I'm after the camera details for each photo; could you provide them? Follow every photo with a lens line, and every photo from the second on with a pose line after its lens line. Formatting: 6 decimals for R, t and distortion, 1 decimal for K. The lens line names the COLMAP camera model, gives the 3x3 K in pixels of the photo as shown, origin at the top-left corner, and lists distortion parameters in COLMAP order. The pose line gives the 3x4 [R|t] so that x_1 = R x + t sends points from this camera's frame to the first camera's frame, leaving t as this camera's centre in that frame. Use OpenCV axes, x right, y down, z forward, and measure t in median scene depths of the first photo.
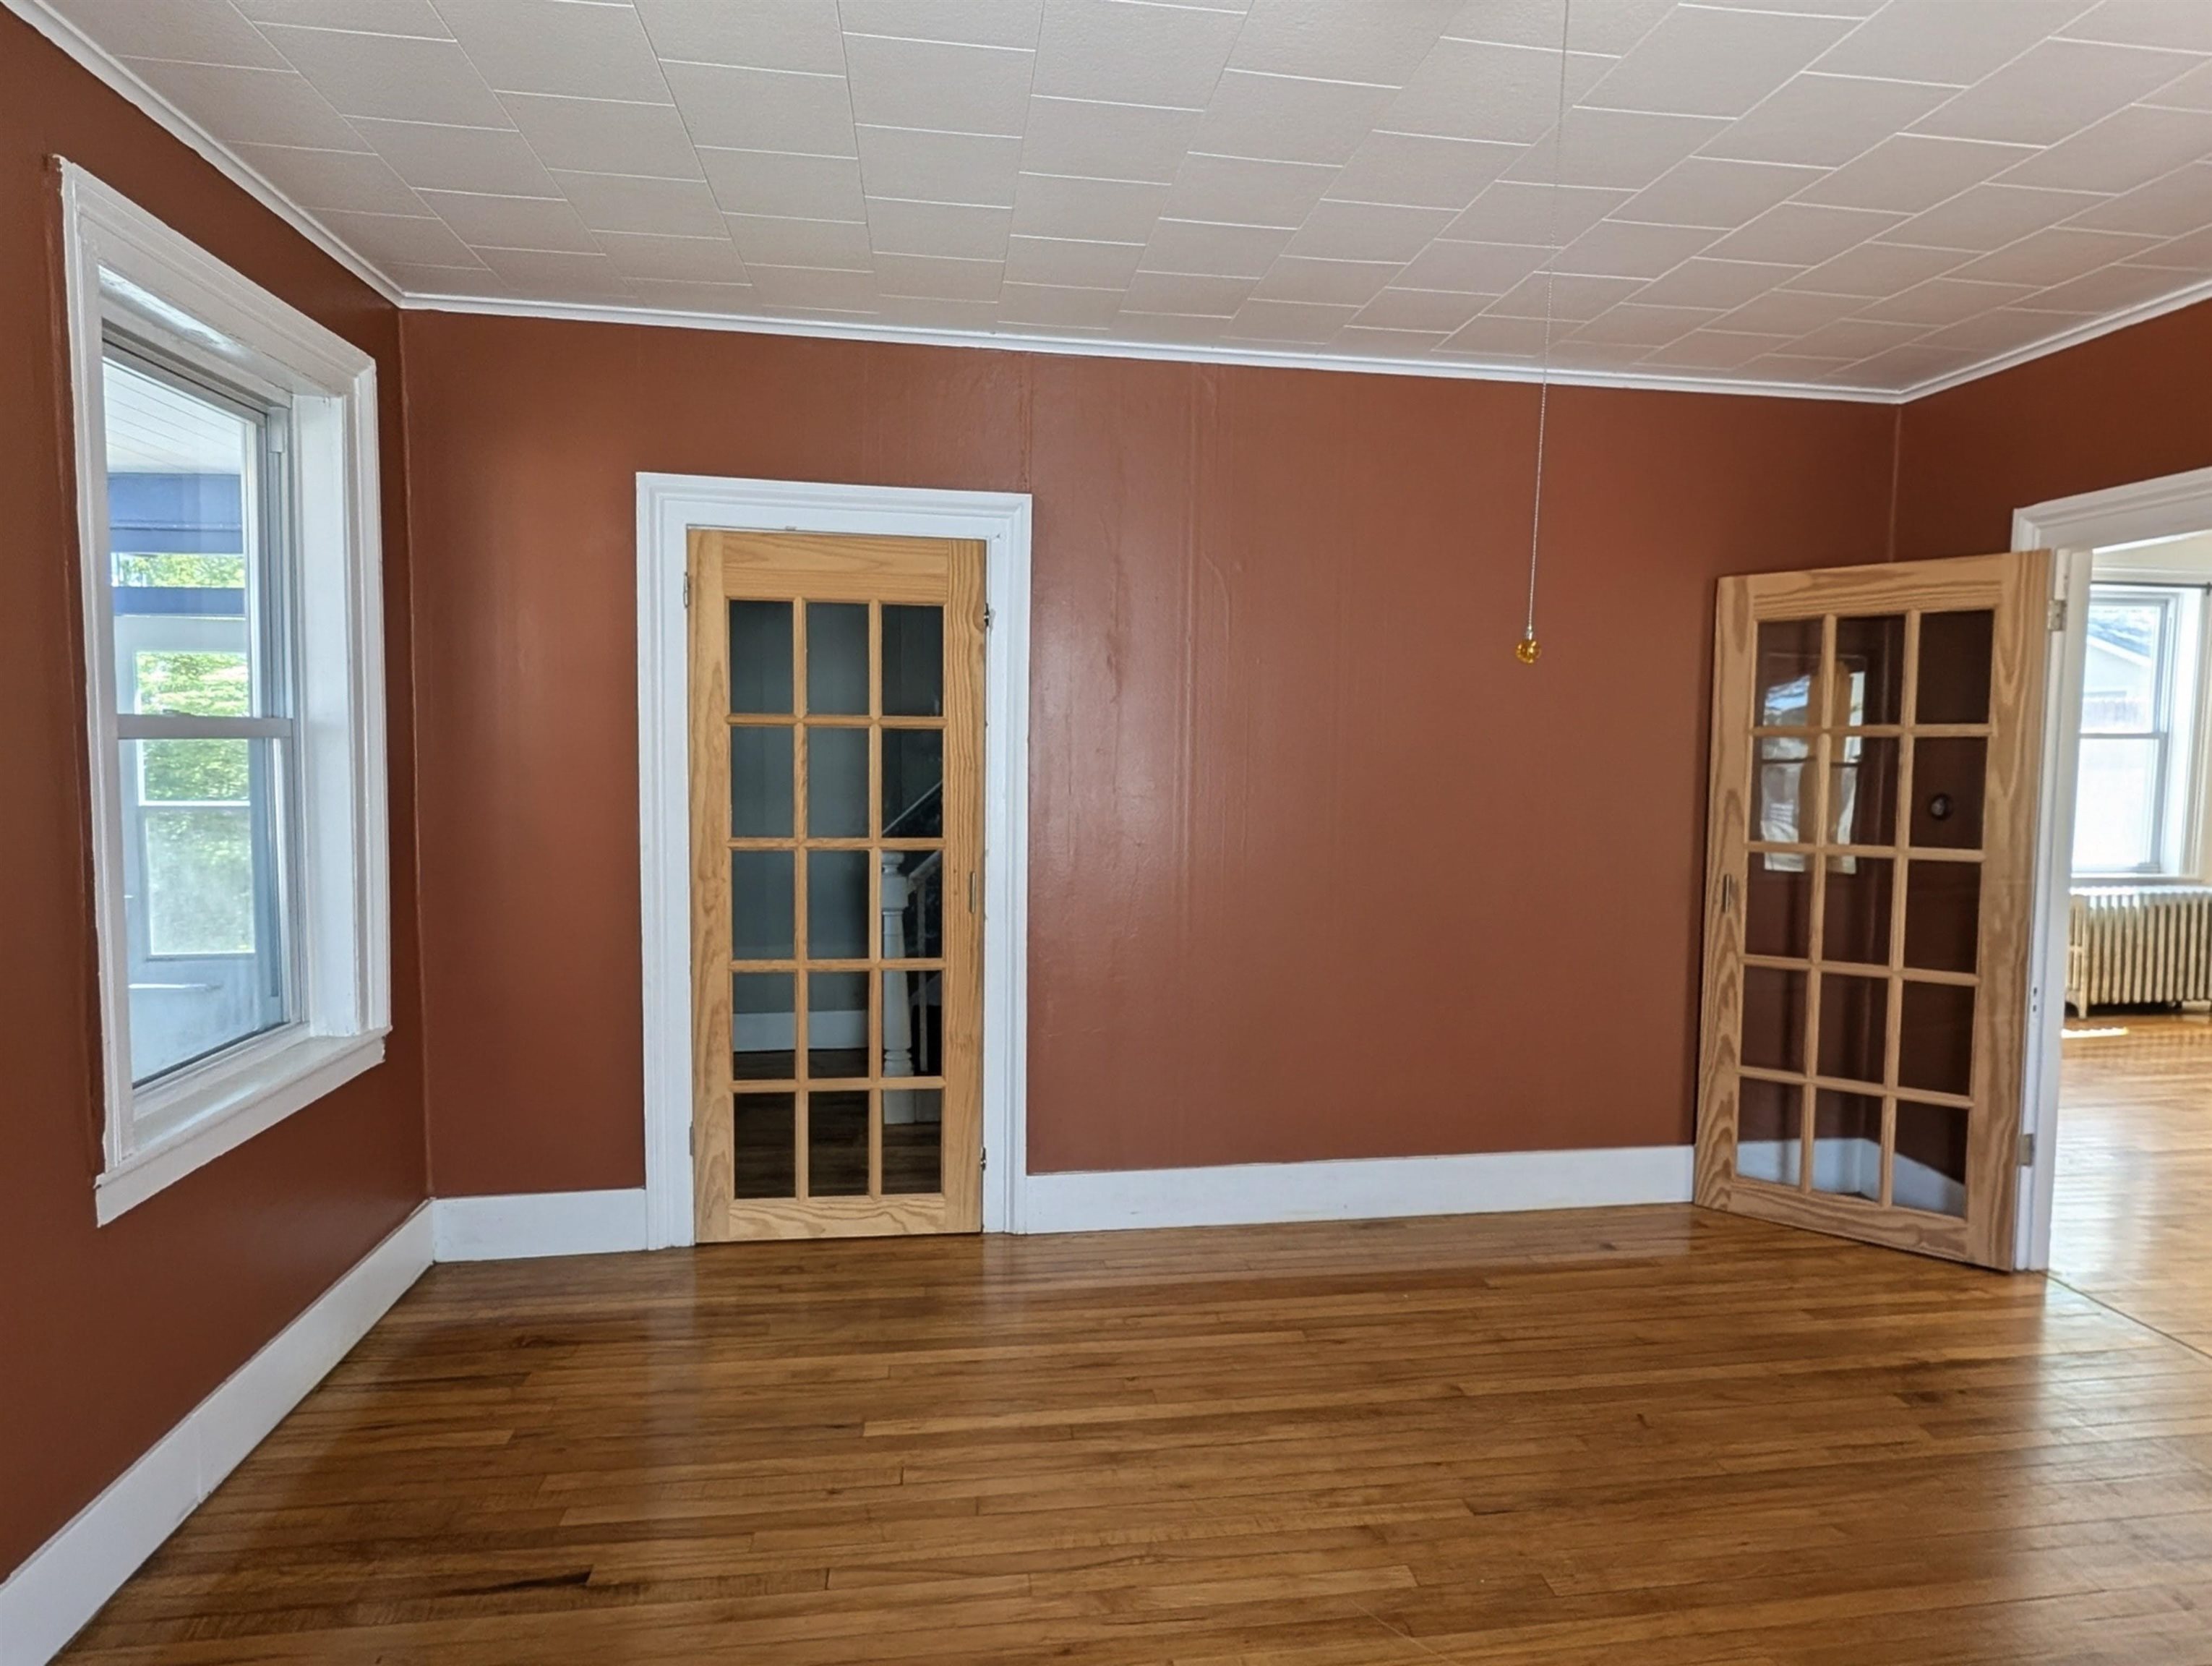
lens RADIAL K [[1245.0, 0, 1108.7], [0, 1245.0, 836.4], [0, 0, 1]] dist [0.001336, 0.001547]
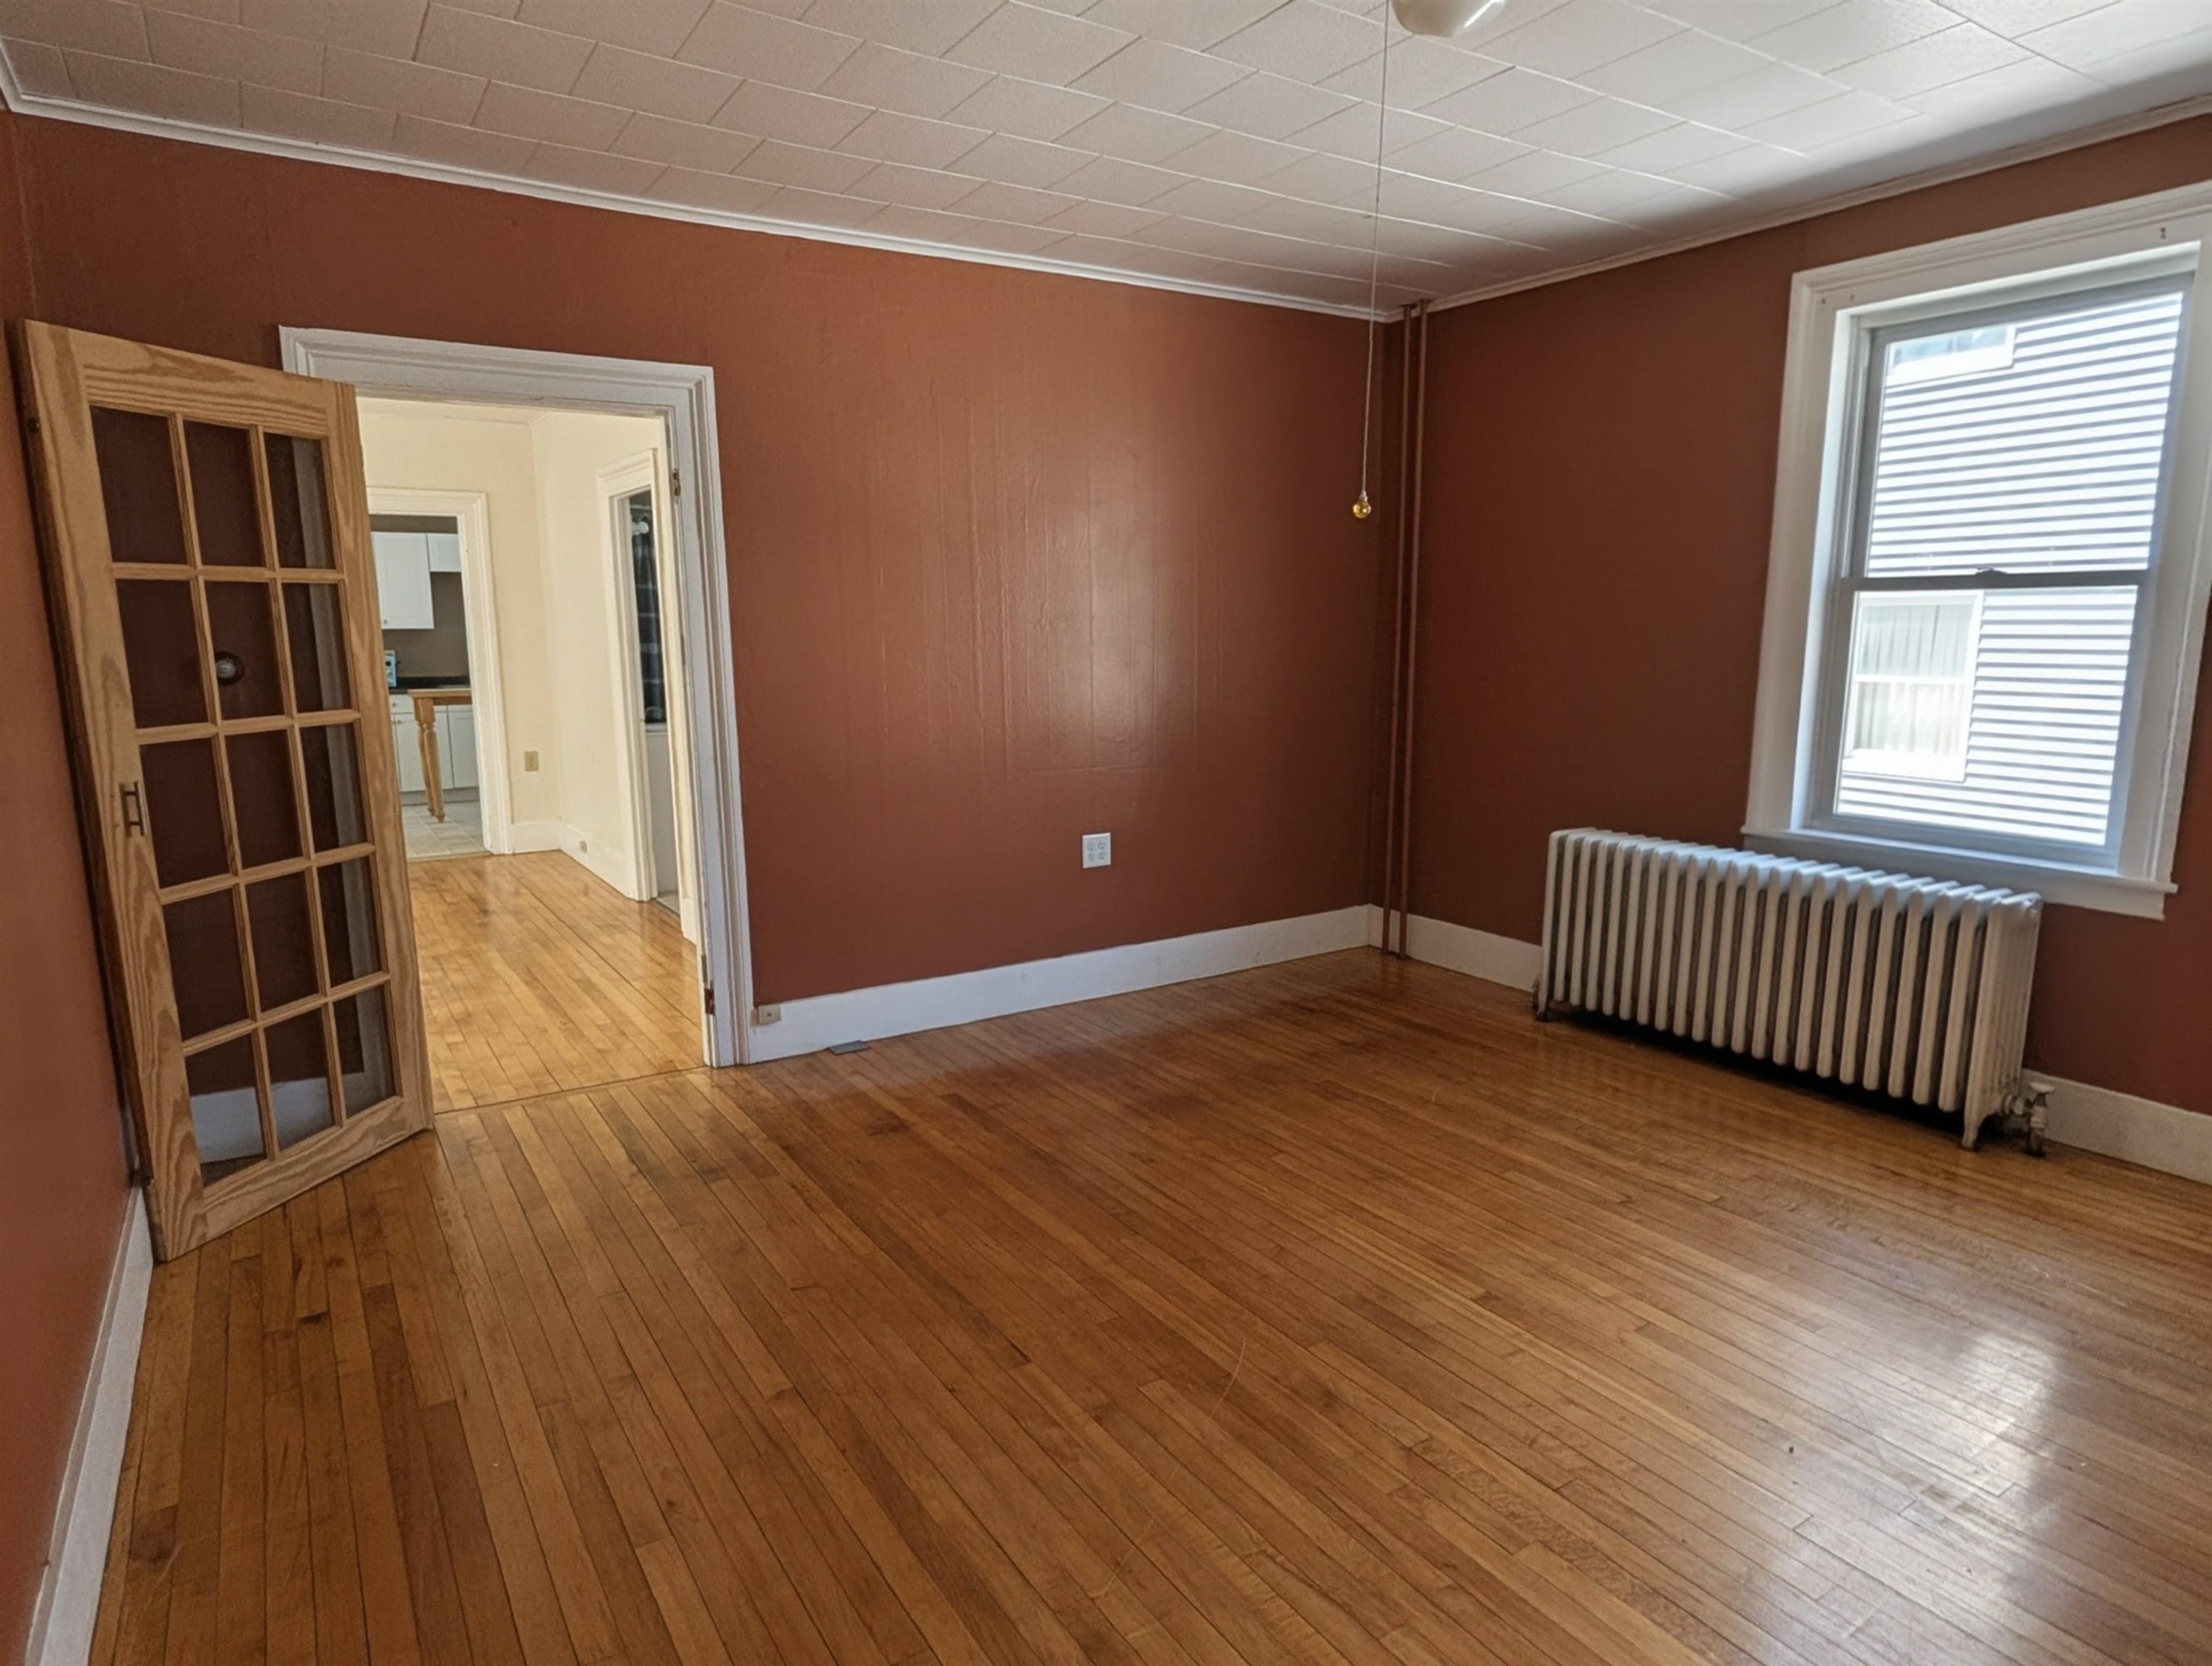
lens RADIAL K [[1301.8, 0, 1090.2], [0, 1301.8, 849.9], [0, 0, 1]] dist [0.005534, -0.000294]
pose [[-0.415237, -0.159763, 0.895574, -0.376849], [0.072064, 0.975588, 0.207450, -0.044477], [-0.906854, 0.150680, -0.393587, 0.825109]]
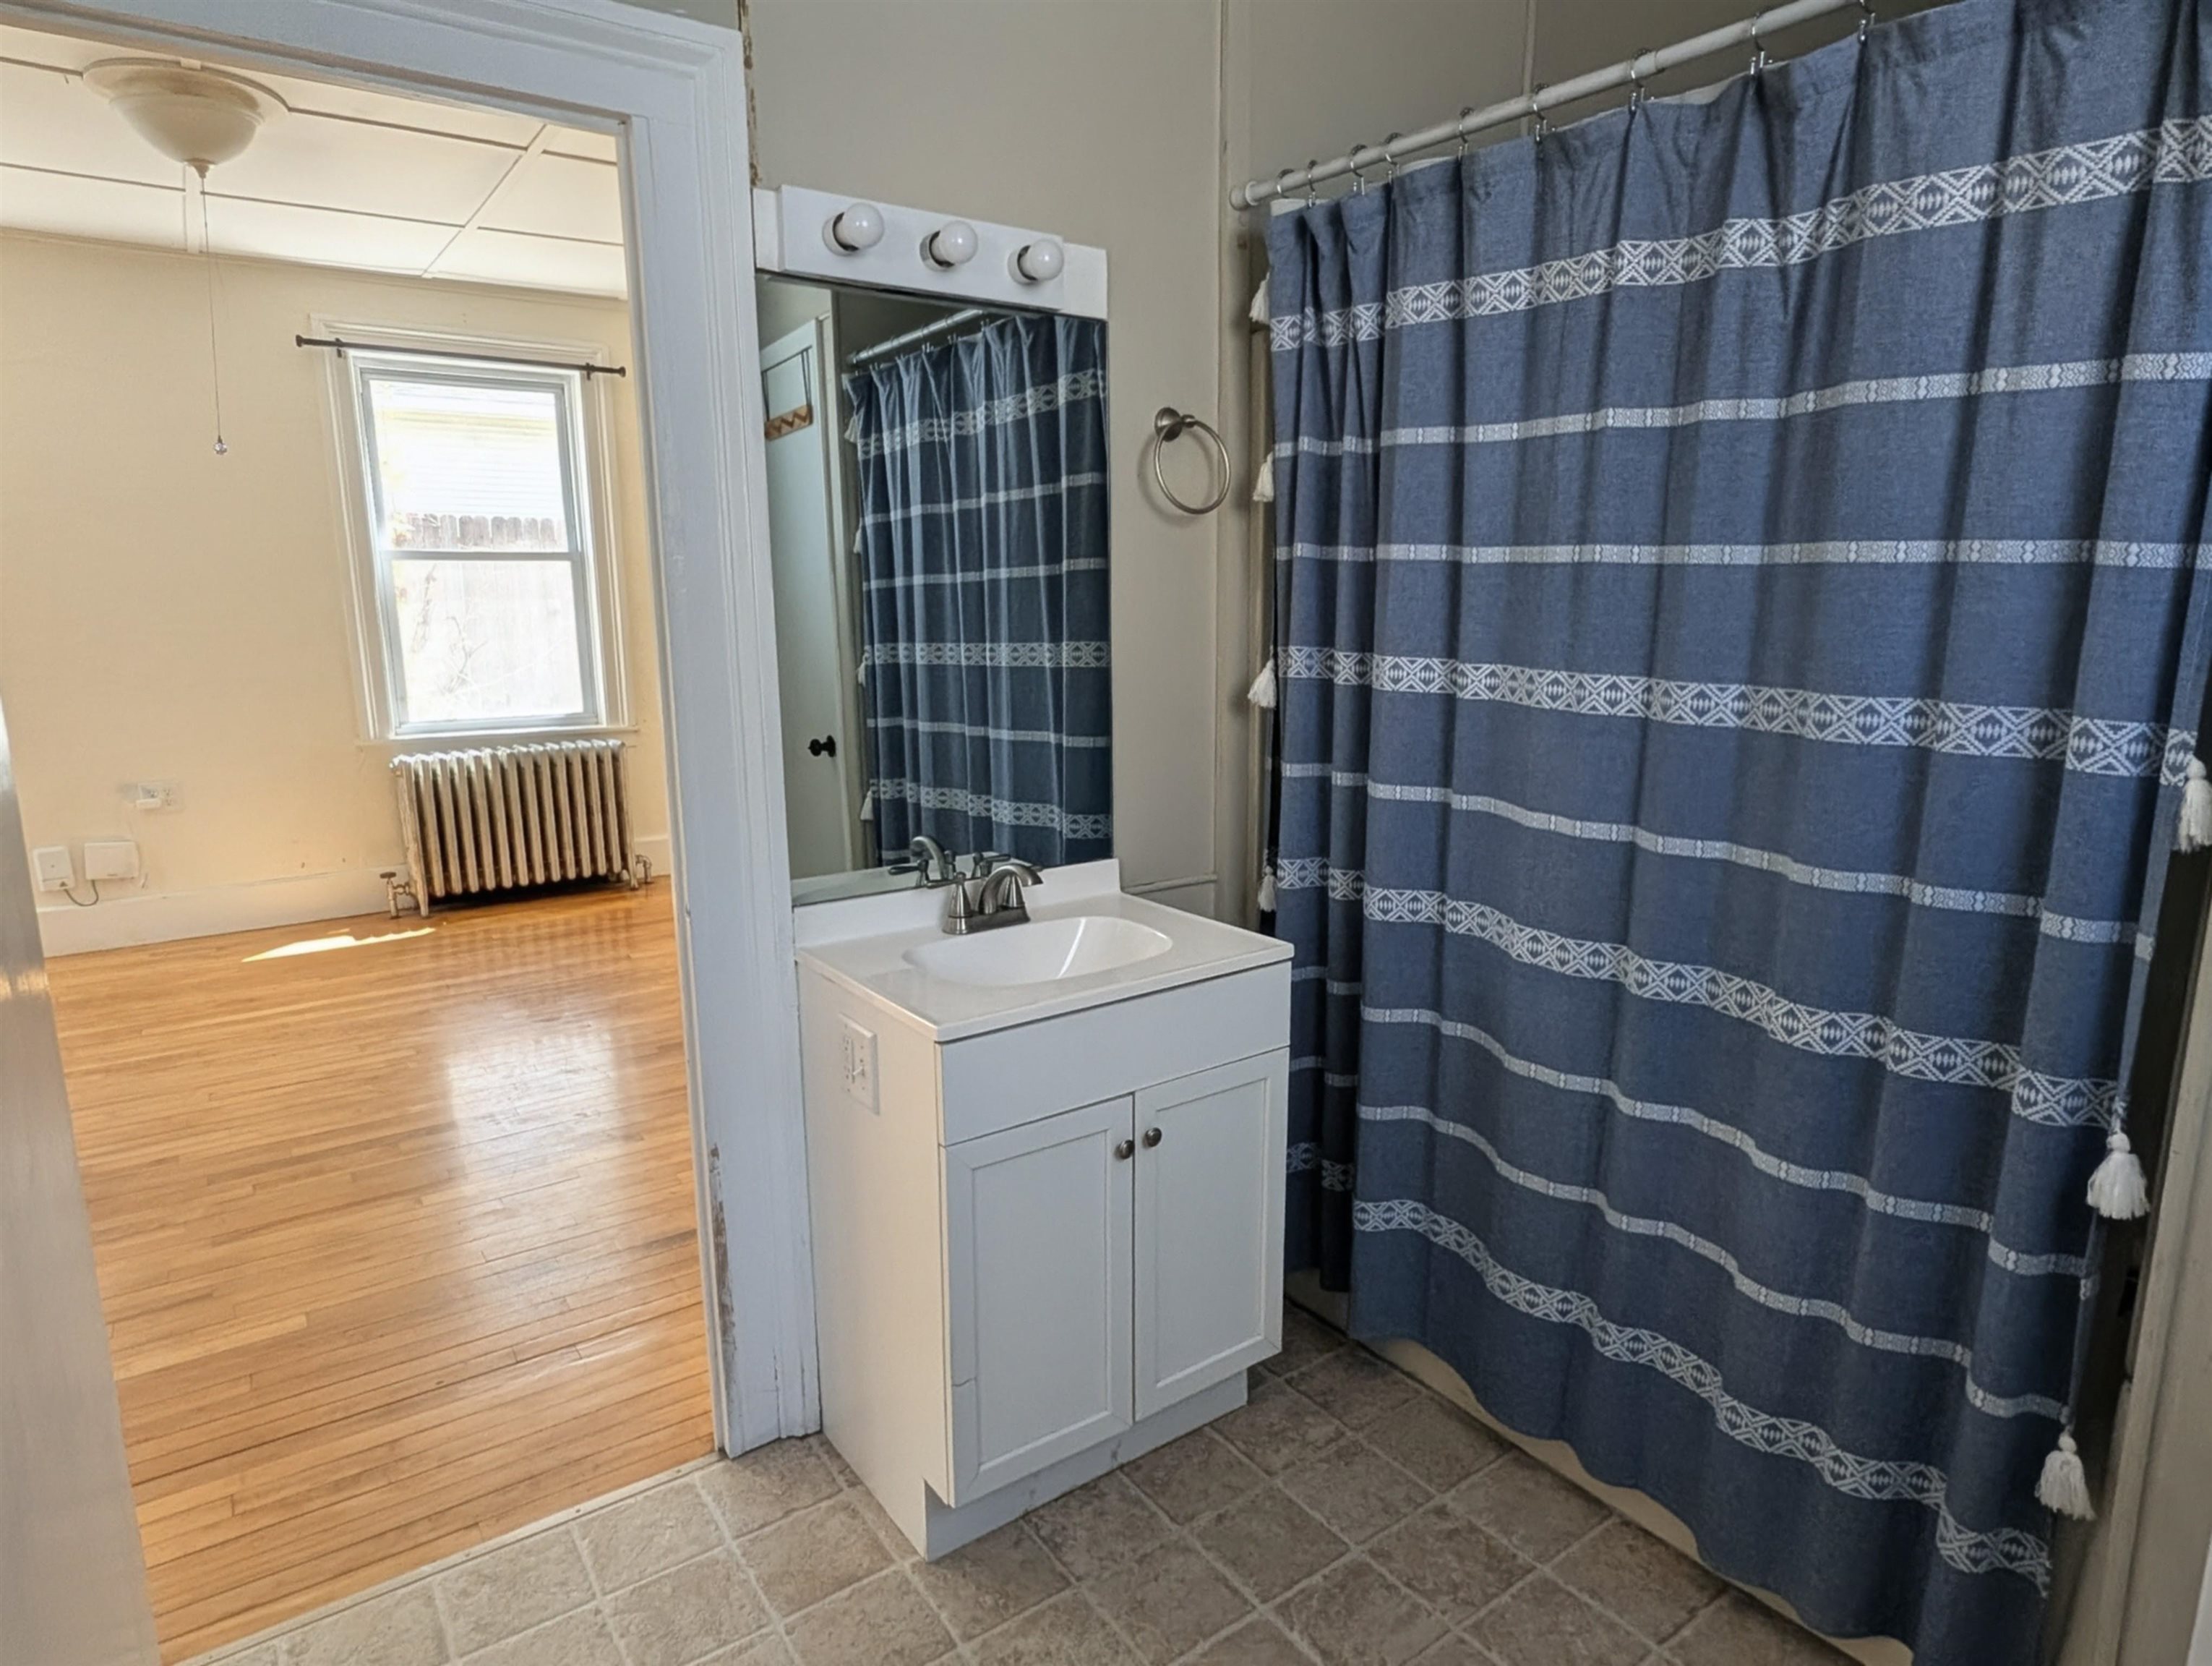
lens RADIAL K [[1281.3, 0, 1117.5], [0, 1281.3, 839.1], [0, 0, 1]] dist [0.001570, 0.000706]
pose [[0.885522, -0.096294, 0.454508, 1.374948], [0.041239, 0.990715, 0.129550, 0.016394], [-0.462763, -0.095976, 0.881271, 0.130811]]
